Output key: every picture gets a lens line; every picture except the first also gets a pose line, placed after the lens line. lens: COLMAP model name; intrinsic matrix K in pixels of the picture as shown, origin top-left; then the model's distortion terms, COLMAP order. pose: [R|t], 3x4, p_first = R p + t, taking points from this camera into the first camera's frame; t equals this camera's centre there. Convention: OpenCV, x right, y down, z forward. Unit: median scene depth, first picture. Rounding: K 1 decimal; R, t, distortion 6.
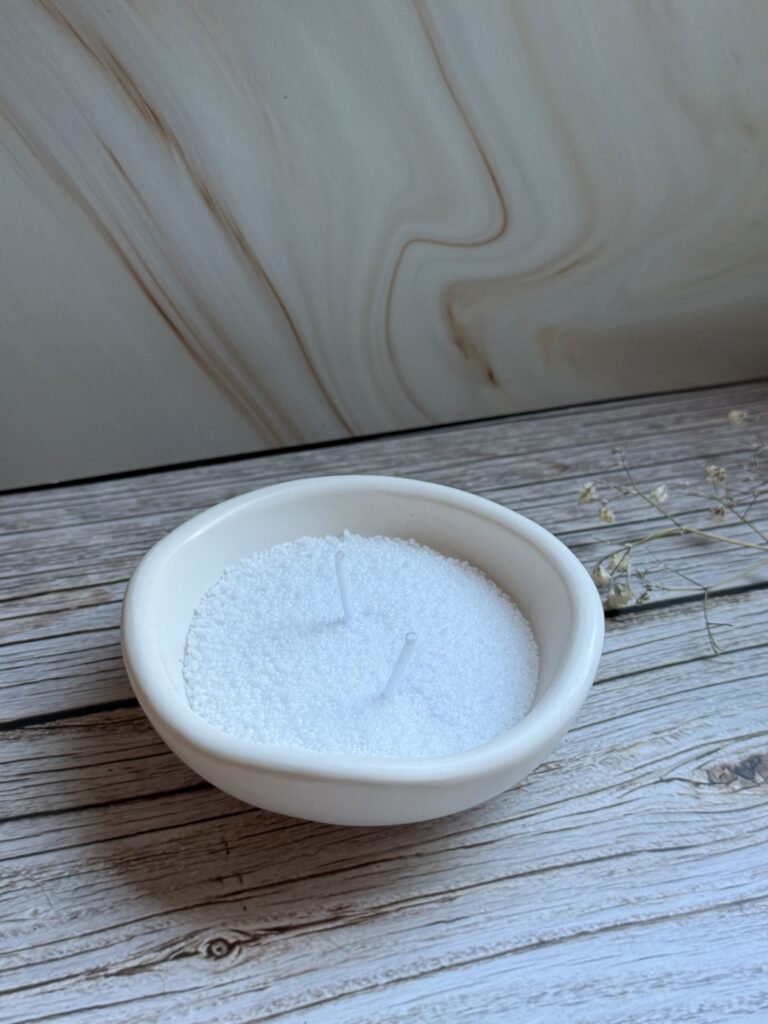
lens RADIAL K [[1465.1, 0, 374.9], [0, 1465.1, 467.8], [0, 0, 1]] dist [0.061788, 0.000000]
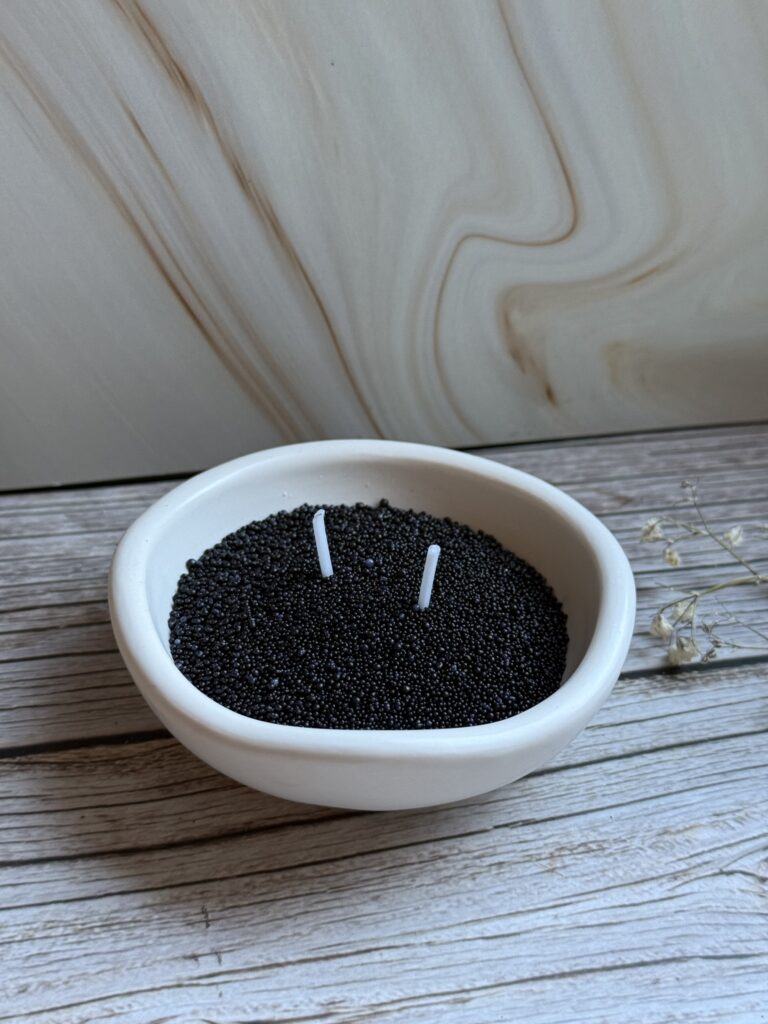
lens RADIAL K [[1465.1, 0, 376.2], [0, 1465.1, 482.5], [0, 0, 1]] dist [0.061788, 0.000000]
pose [[0.997572, 0.056079, -0.041283, 0.018906], [-0.056341, 0.998398, -0.005225, 0.002819], [0.040924, 0.007539, 0.999134, 0.142204]]
